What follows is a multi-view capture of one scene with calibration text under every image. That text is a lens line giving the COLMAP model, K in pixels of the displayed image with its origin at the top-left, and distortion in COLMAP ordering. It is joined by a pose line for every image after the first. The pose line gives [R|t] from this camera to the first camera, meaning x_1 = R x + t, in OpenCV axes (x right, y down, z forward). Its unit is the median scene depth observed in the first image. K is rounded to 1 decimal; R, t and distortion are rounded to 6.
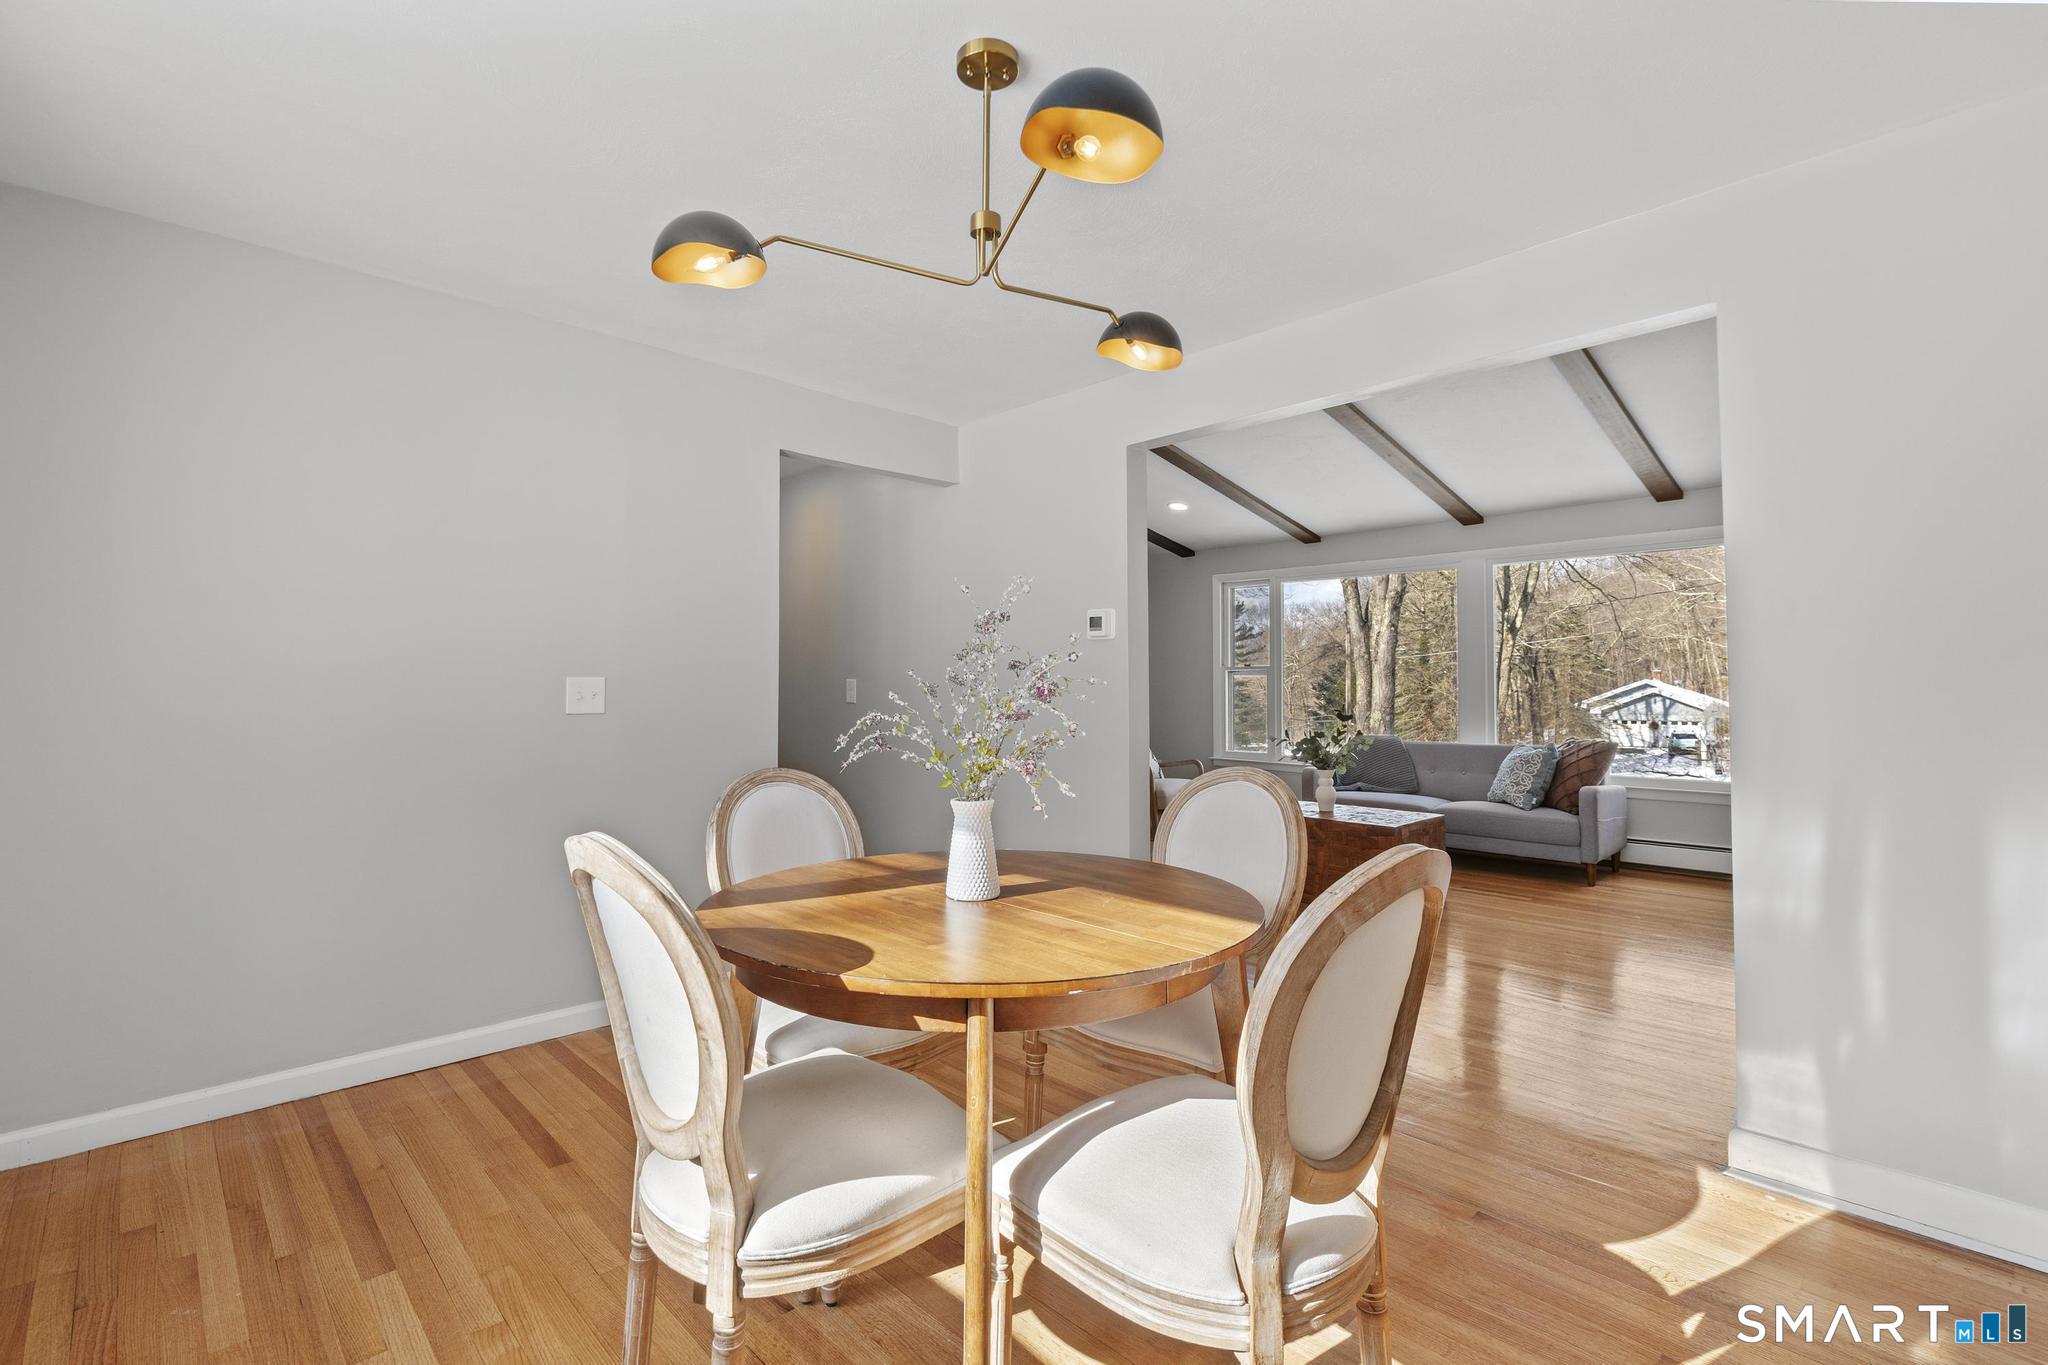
lens RADIAL K [[931.1, 0, 1009.1], [0, 931.1, 664.5], [0, 0, 1]] dist [-0.001474, -0.000140]
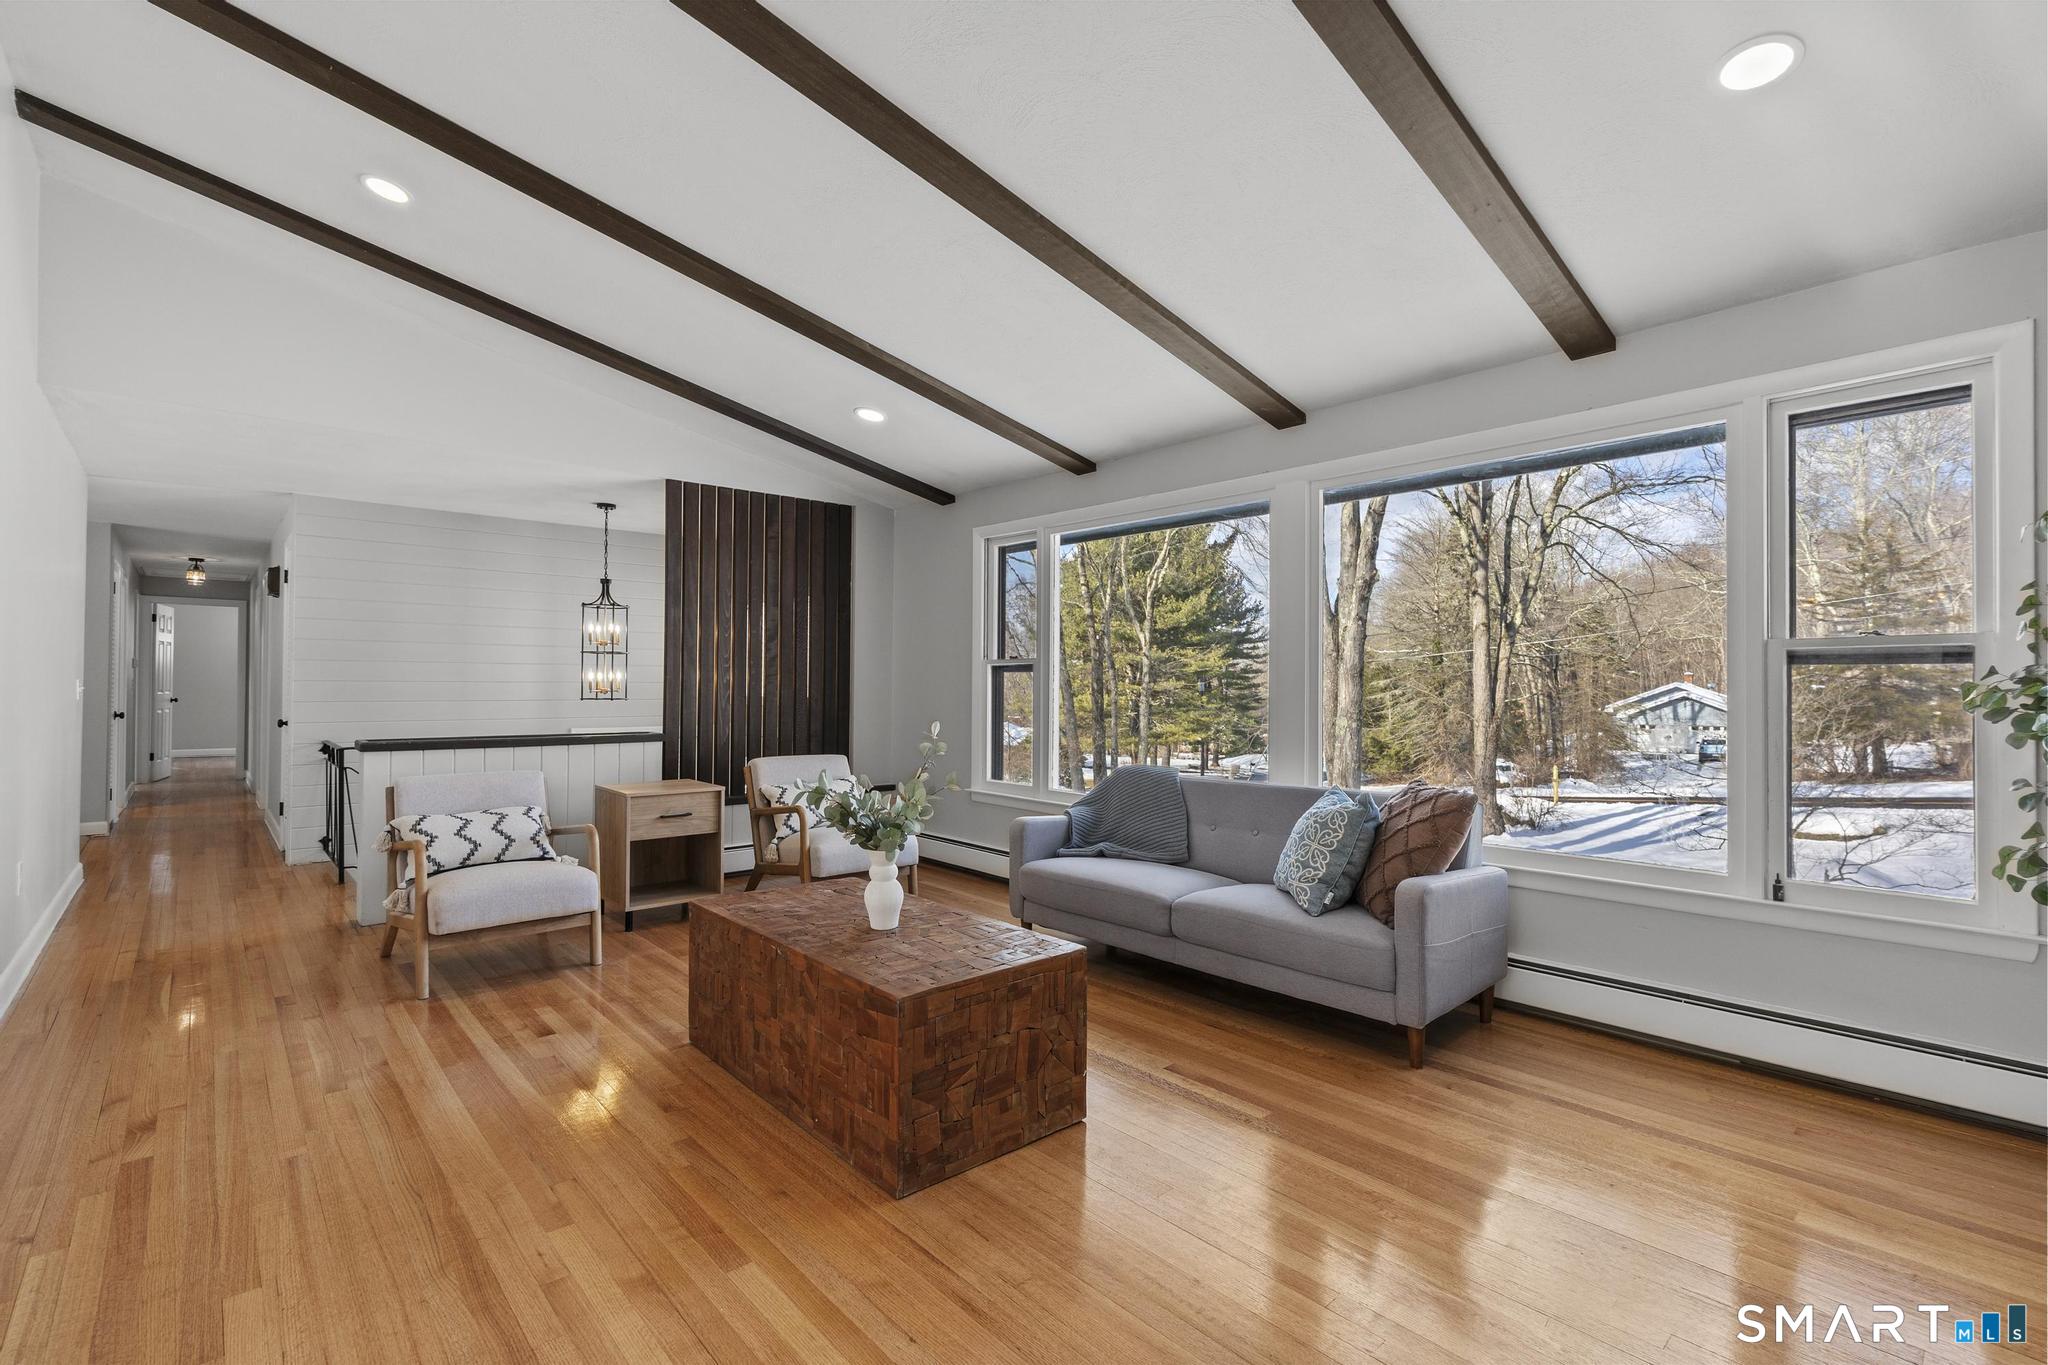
lens RADIAL K [[926.7, 0, 1005.5], [0, 926.7, 682.9], [0, 0, 1]] dist [-0.002949, 0.000083]
pose [[0.999536, 0.003414, -0.030272, 0.266186], [-0.002850, 0.999822, 0.018653, 0.006584], [0.030330, -0.018558, 0.999368, 0.307029]]
